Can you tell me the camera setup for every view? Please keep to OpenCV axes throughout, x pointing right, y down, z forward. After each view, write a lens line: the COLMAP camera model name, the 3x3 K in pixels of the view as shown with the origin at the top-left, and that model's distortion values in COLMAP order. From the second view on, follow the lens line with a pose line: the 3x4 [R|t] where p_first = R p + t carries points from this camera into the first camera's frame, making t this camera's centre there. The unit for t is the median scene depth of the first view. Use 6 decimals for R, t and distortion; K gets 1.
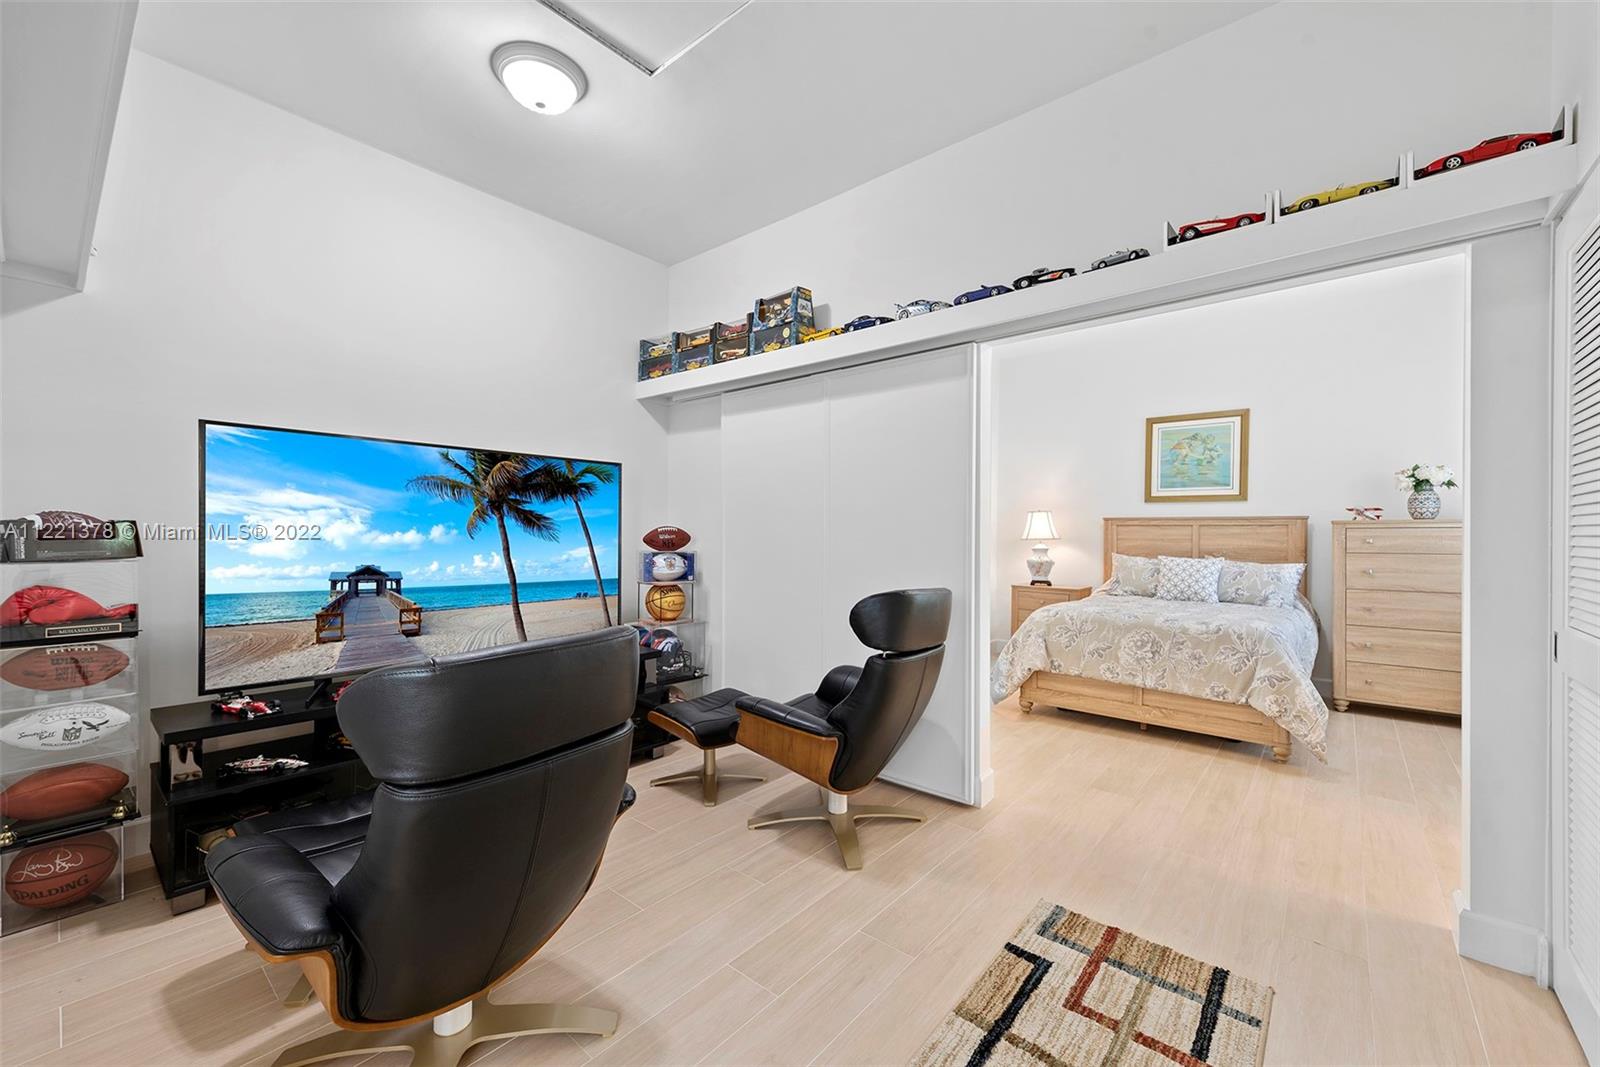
lens RADIAL K [[633.8, 0, 805.3], [0, 633.8, 528.1], [0, 0, 1]] dist [0.011538, -0.000148]
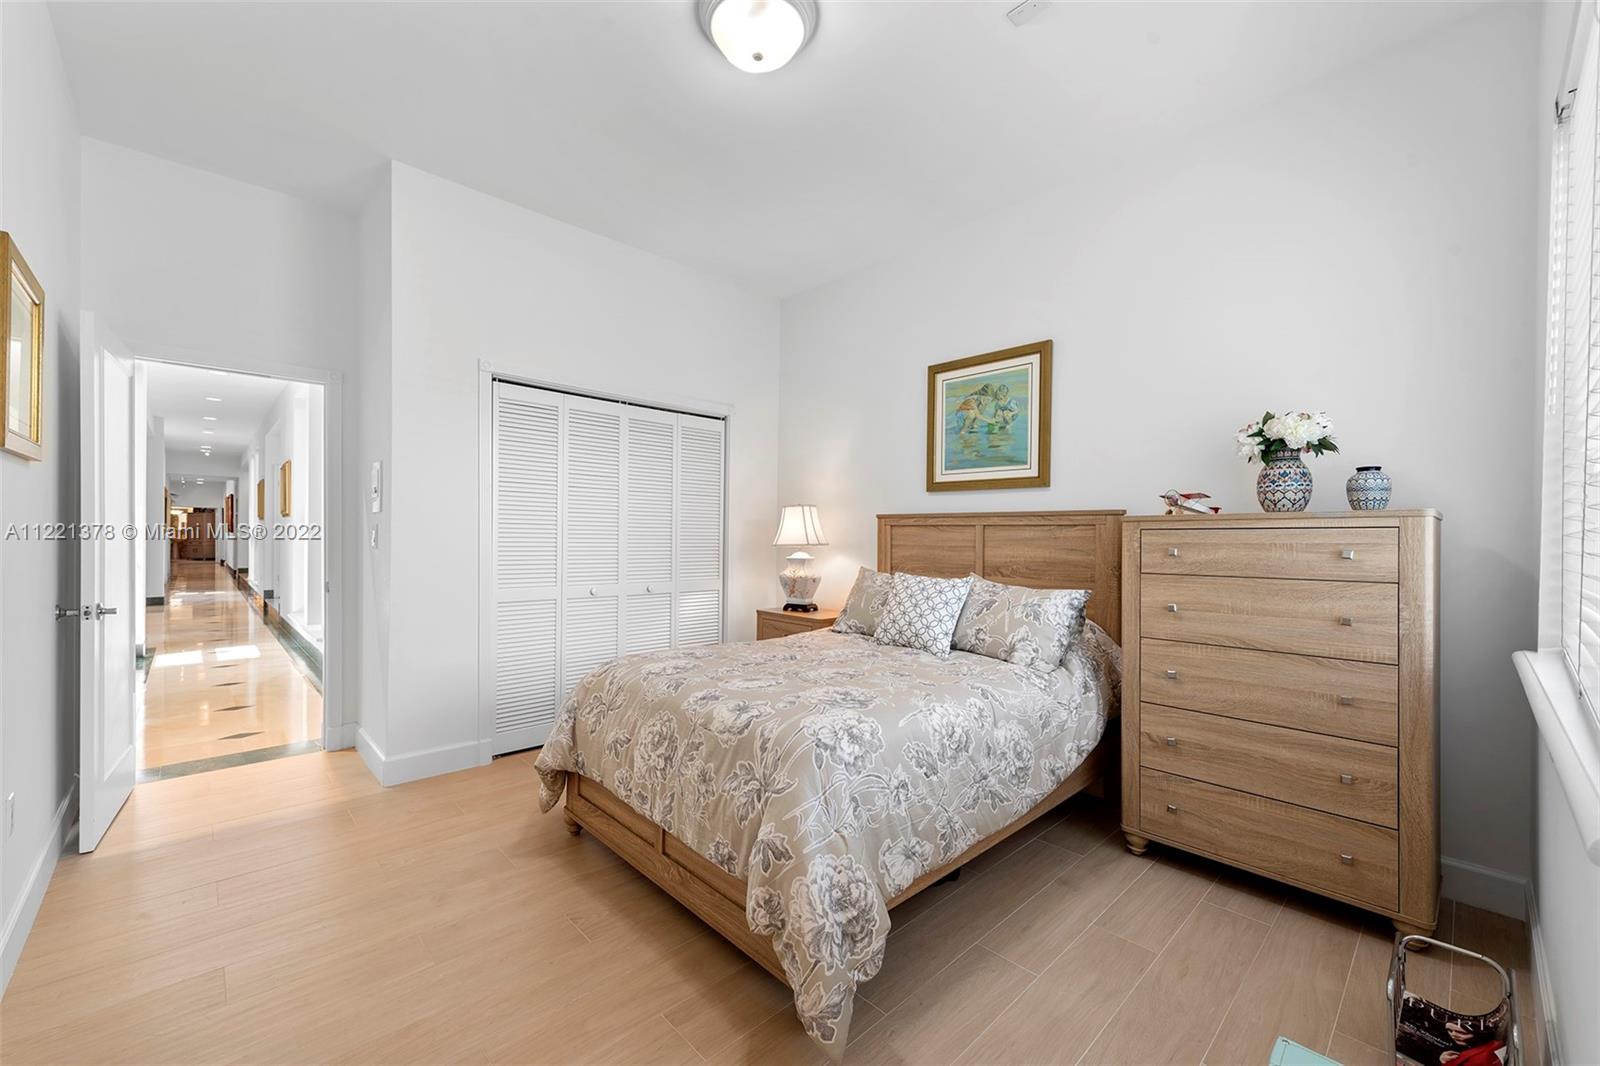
lens RADIAL K [[633.8, 0, 796.2], [0, 633.8, 528.7], [0, 0, 1]] dist [0.011538, -0.000148]
pose [[0.993791, 0.004433, -0.111172, 0.588570], [-0.005123, 0.999969, -0.005923, 0.004375], [0.111143, 0.006456, 0.993784, 0.397867]]
